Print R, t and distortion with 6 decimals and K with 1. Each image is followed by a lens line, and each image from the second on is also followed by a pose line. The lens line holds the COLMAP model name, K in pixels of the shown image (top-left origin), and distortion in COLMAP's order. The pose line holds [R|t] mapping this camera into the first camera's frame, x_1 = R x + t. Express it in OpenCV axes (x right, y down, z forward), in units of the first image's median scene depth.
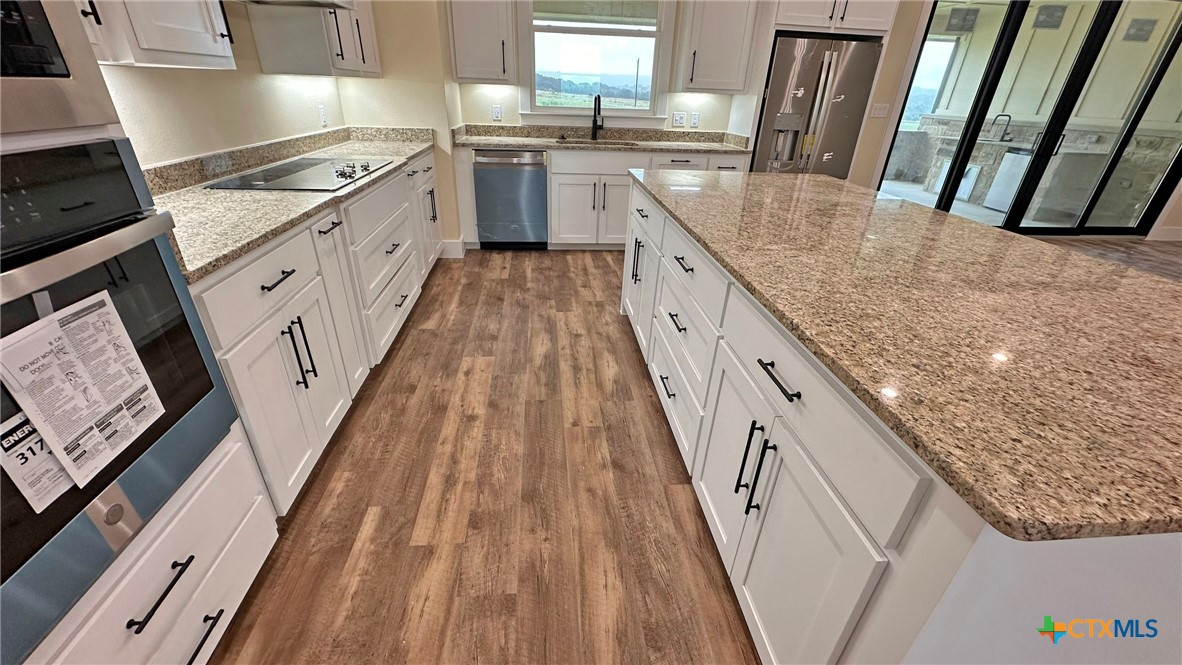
lens RADIAL K [[468.9, 0, 590.3], [0, 468.9, 332.2], [0, 0, 1]] dist [-0.001242, 0.000162]
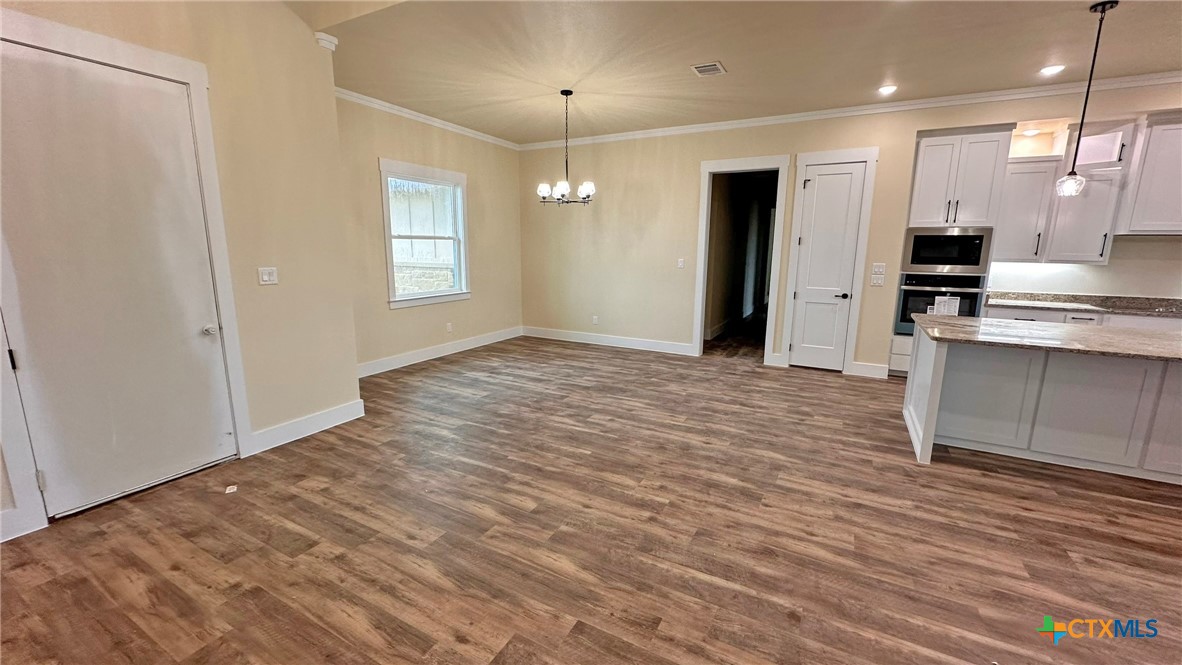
lens RADIAL K [[468.9, 0, 590.3], [0, 468.9, 332.2], [0, 0, 1]] dist [-0.001242, 0.000162]
pose [[-0.559395, 0.109917, -0.821581, 1.463559], [-0.408377, 0.825984, 0.388561, -0.026990], [0.721322, 0.552873, -0.417164, 0.075985]]
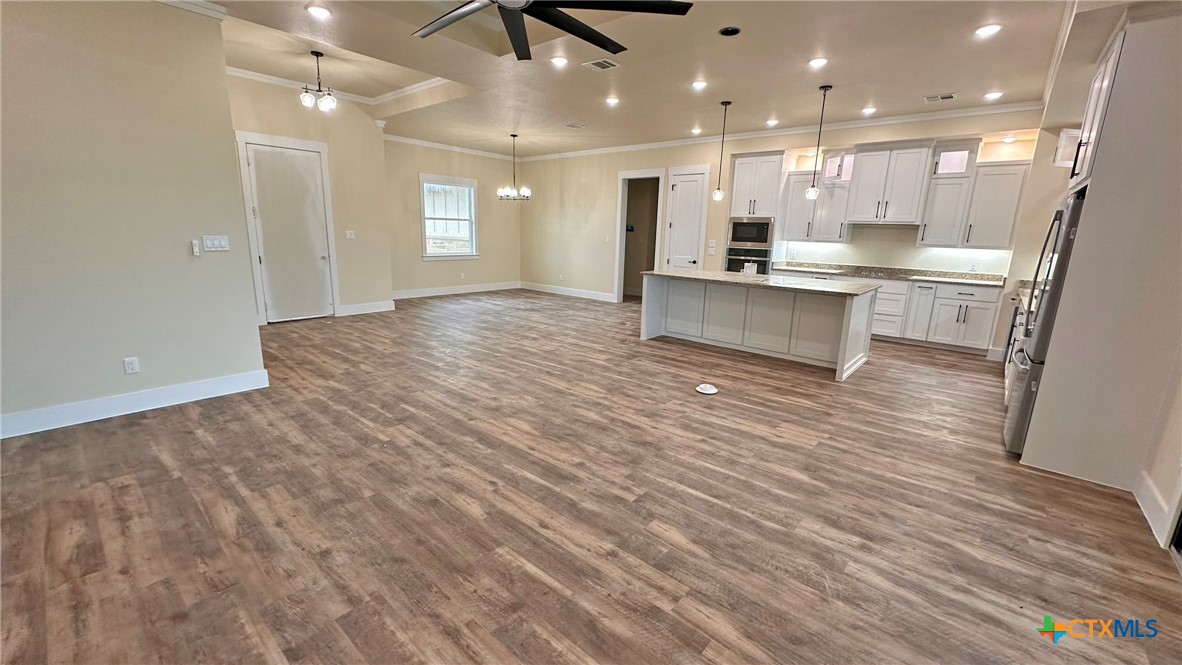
lens RADIAL K [[468.9, 0, 590.3], [0, 468.9, 332.2], [0, 0, 1]] dist [-0.001242, 0.000162]
pose [[-0.721617, 0.090992, -0.686286, 1.713716], [-0.367359, 0.789914, 0.491003, -0.519337], [0.586784, 0.606430, -0.536588, 1.072629]]
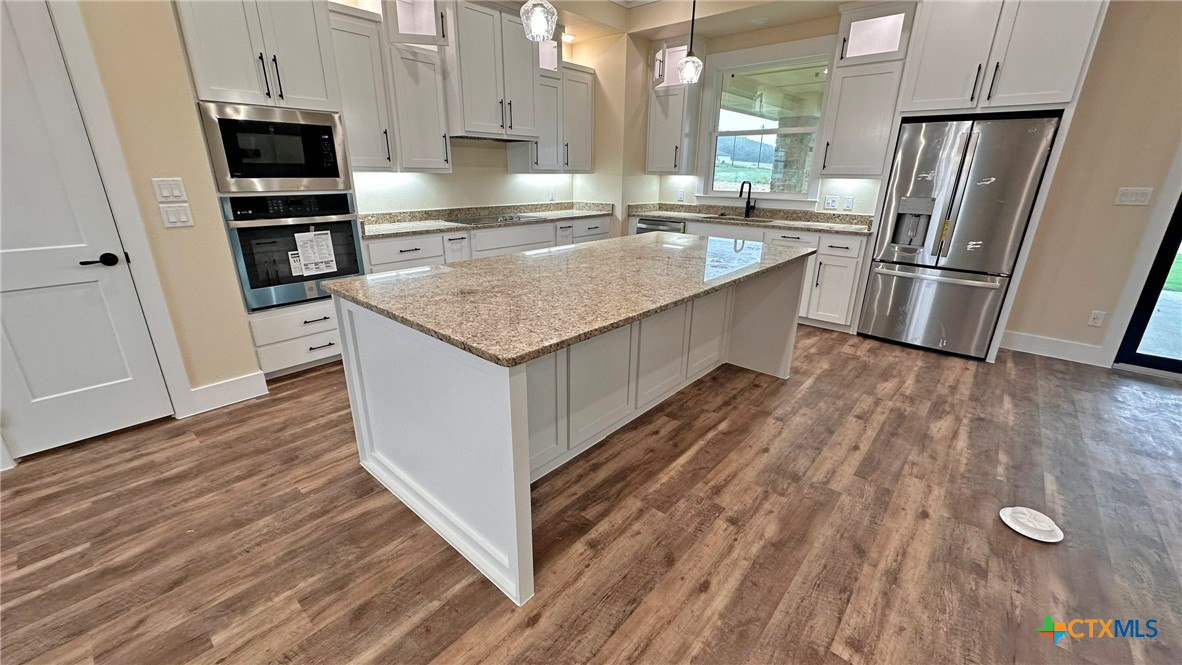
lens RADIAL K [[468.9, 0, 590.3], [0, 468.9, 332.2], [0, 0, 1]] dist [-0.001242, 0.000162]
pose [[0.685352, 0.209546, -0.697412, 0.707684], [-0.322209, 0.946115, -0.032365, 0.028200], [0.653050, 0.246894, 0.715939, -0.026605]]
